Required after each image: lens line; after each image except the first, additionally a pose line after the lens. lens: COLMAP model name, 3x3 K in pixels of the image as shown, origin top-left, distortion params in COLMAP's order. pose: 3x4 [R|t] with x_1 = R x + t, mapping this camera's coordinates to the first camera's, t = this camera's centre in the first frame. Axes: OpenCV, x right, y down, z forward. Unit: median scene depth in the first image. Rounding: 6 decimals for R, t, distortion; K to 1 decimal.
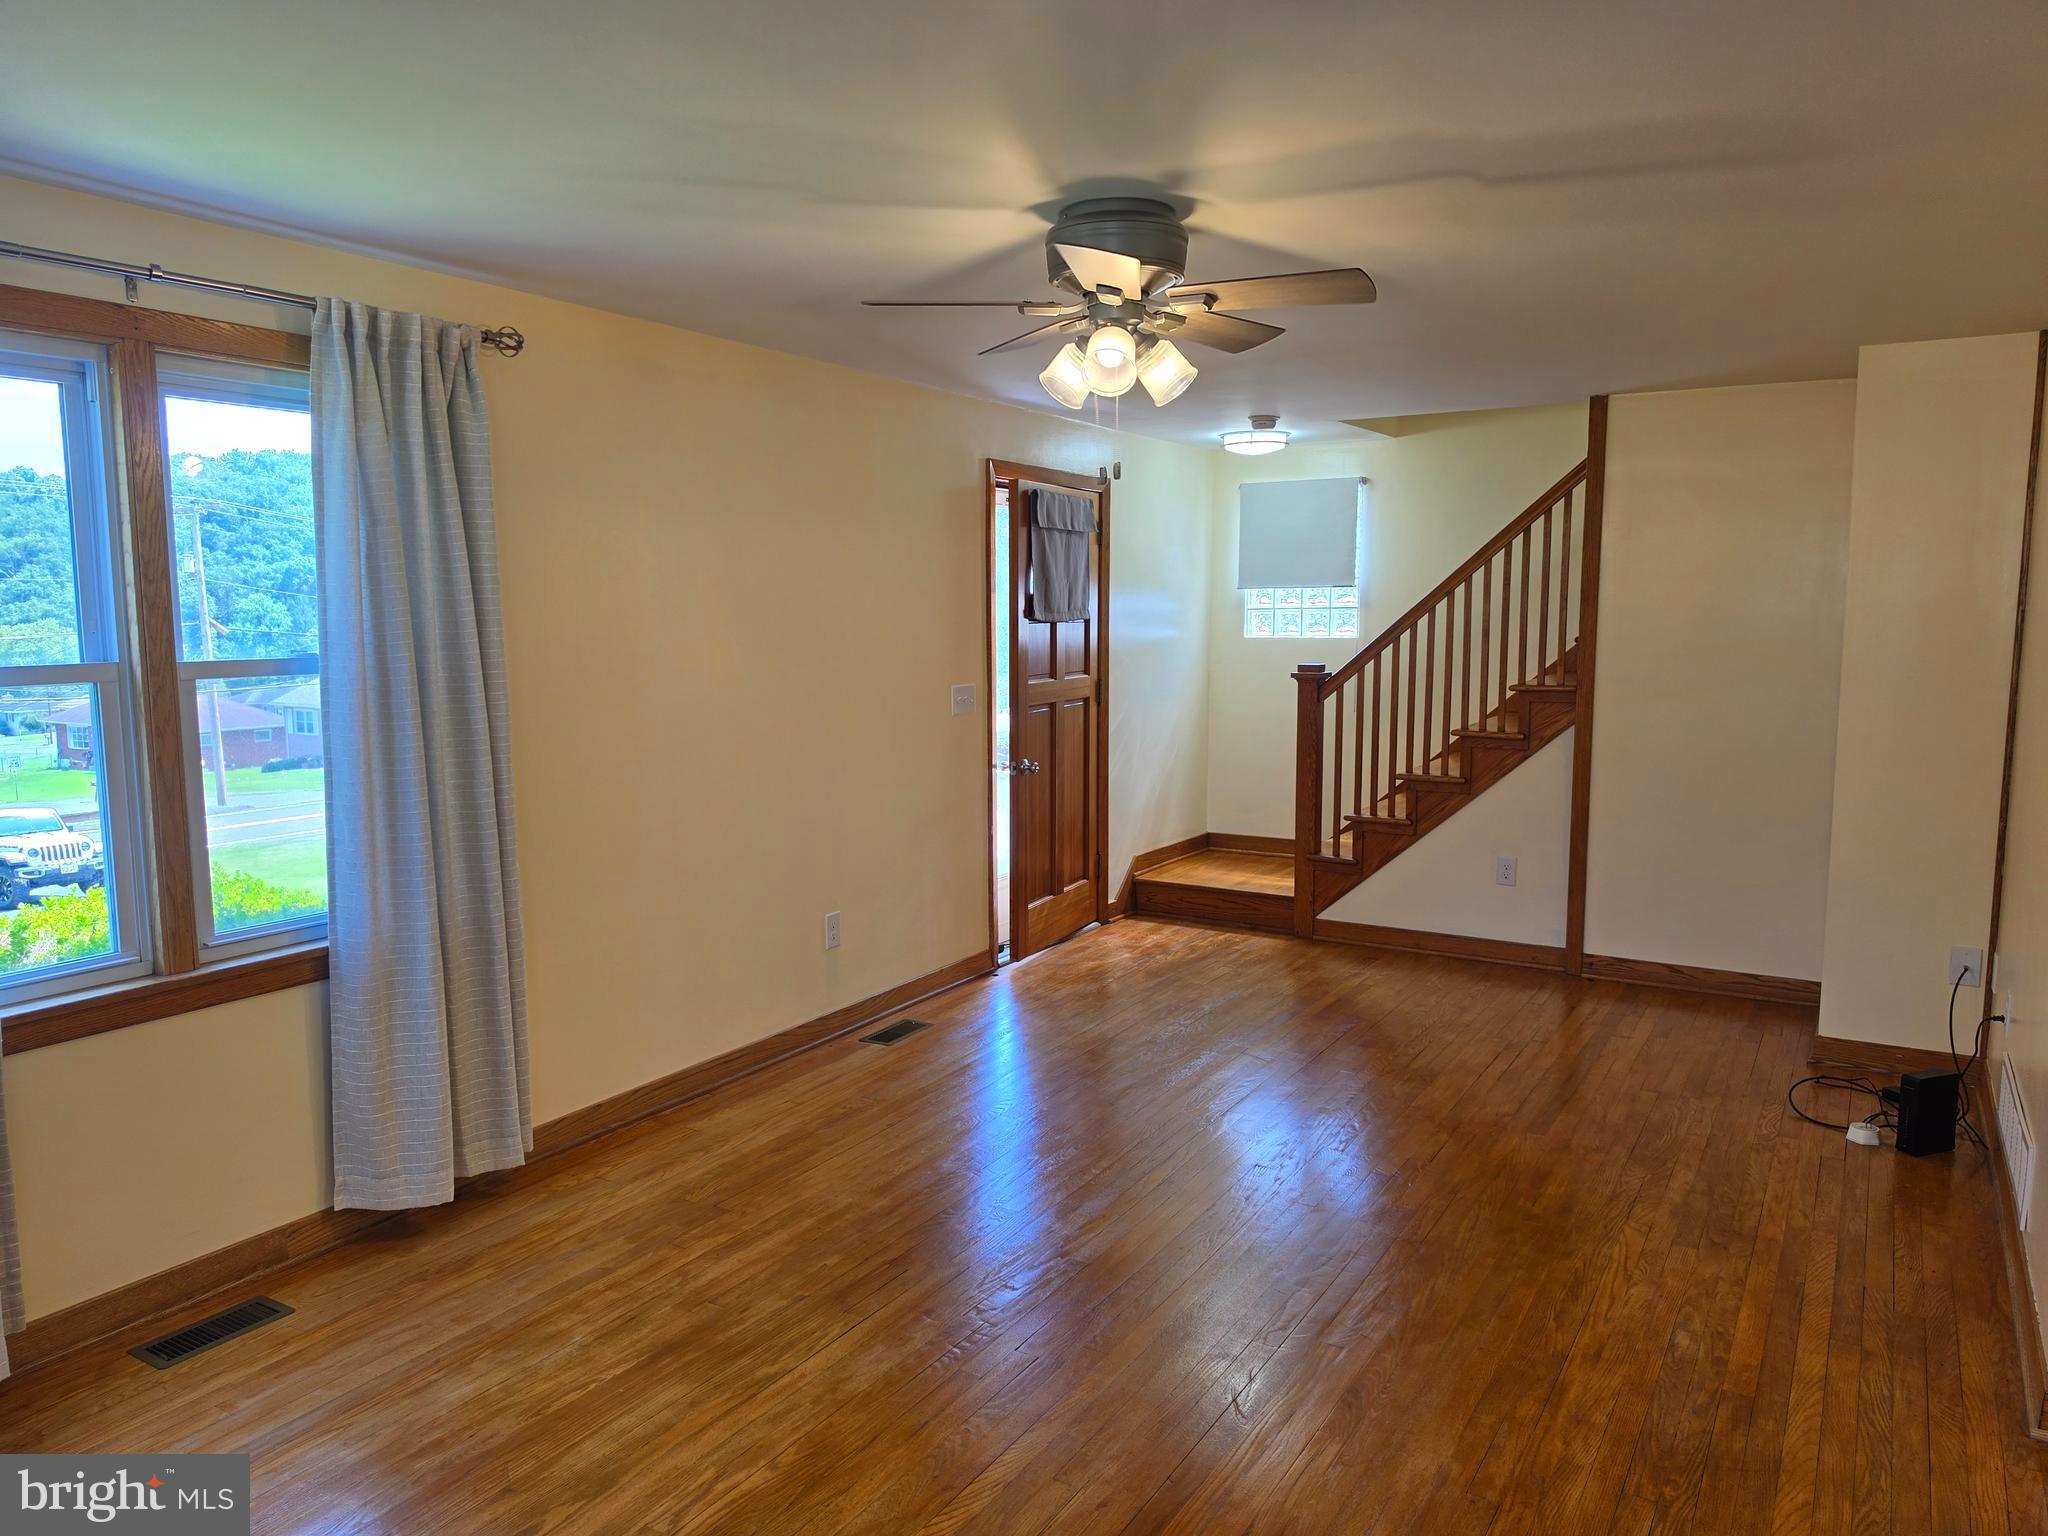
lens RADIAL K [[1407.5, 0, 1022.9], [0, 1407.5, 788.7], [0, 0, 1]] dist [0.103348, -0.173671]
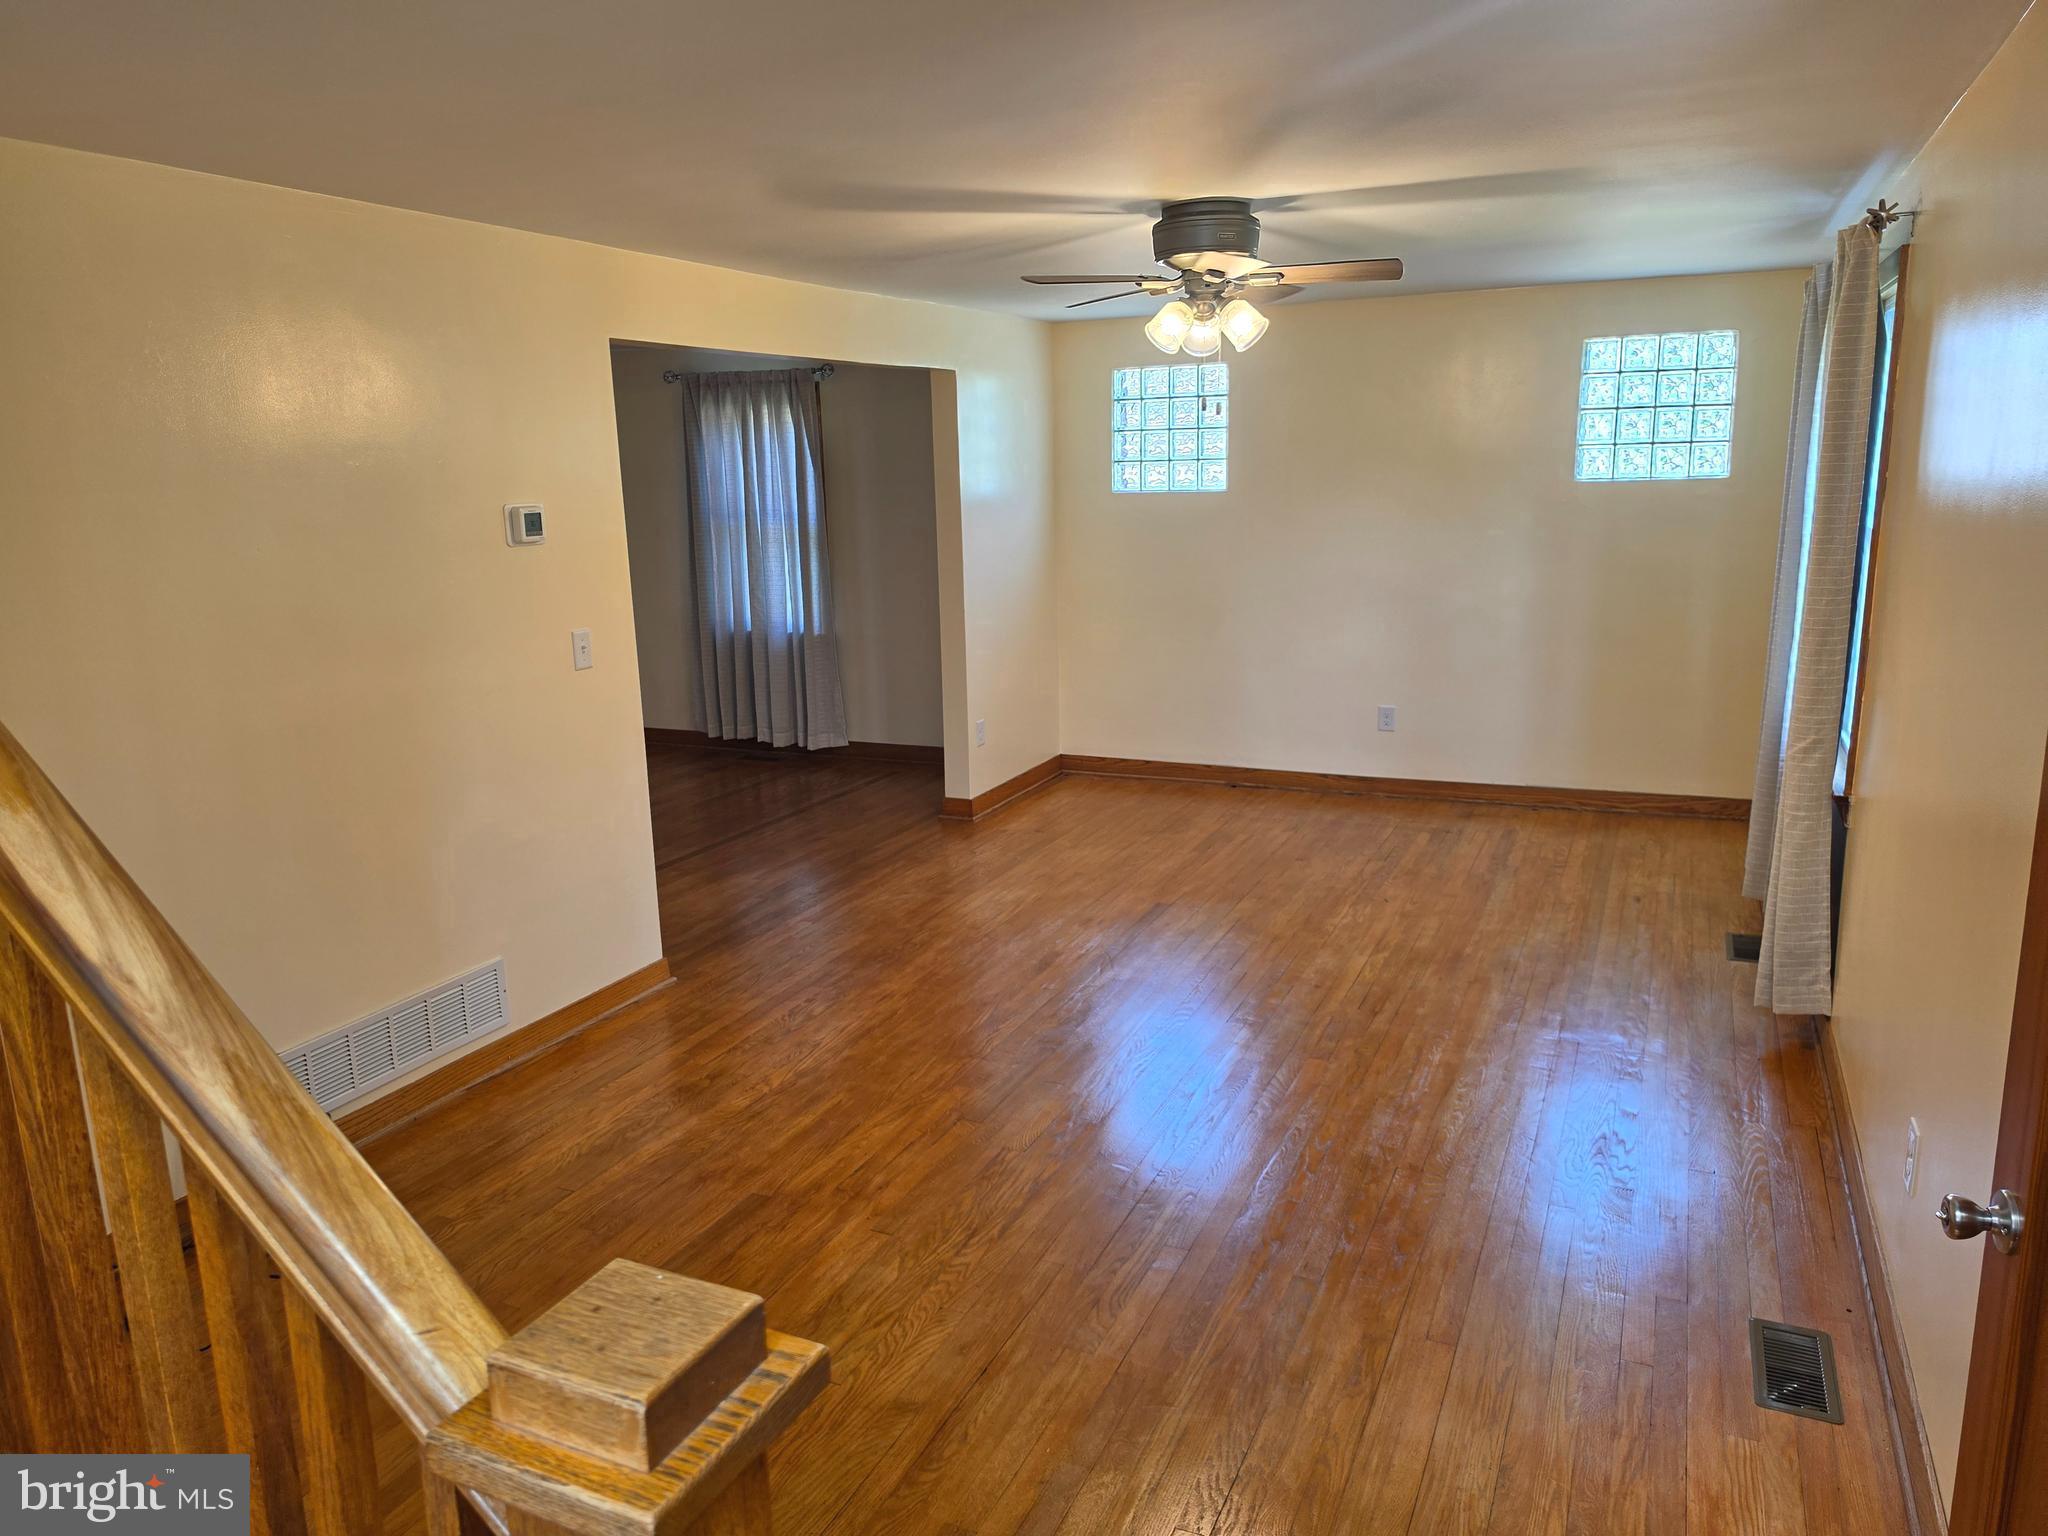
lens RADIAL K [[1433.8, 0, 1024.0], [0, 1433.8, 775.3], [0, 0, 1]] dist [0.057928, -0.082686]
pose [[-0.992794, 0.055502, -0.106201, 0.411504], [0.016029, 0.939813, 0.341314, -0.379077], [0.118753, 0.337152, -0.933931, 2.459851]]
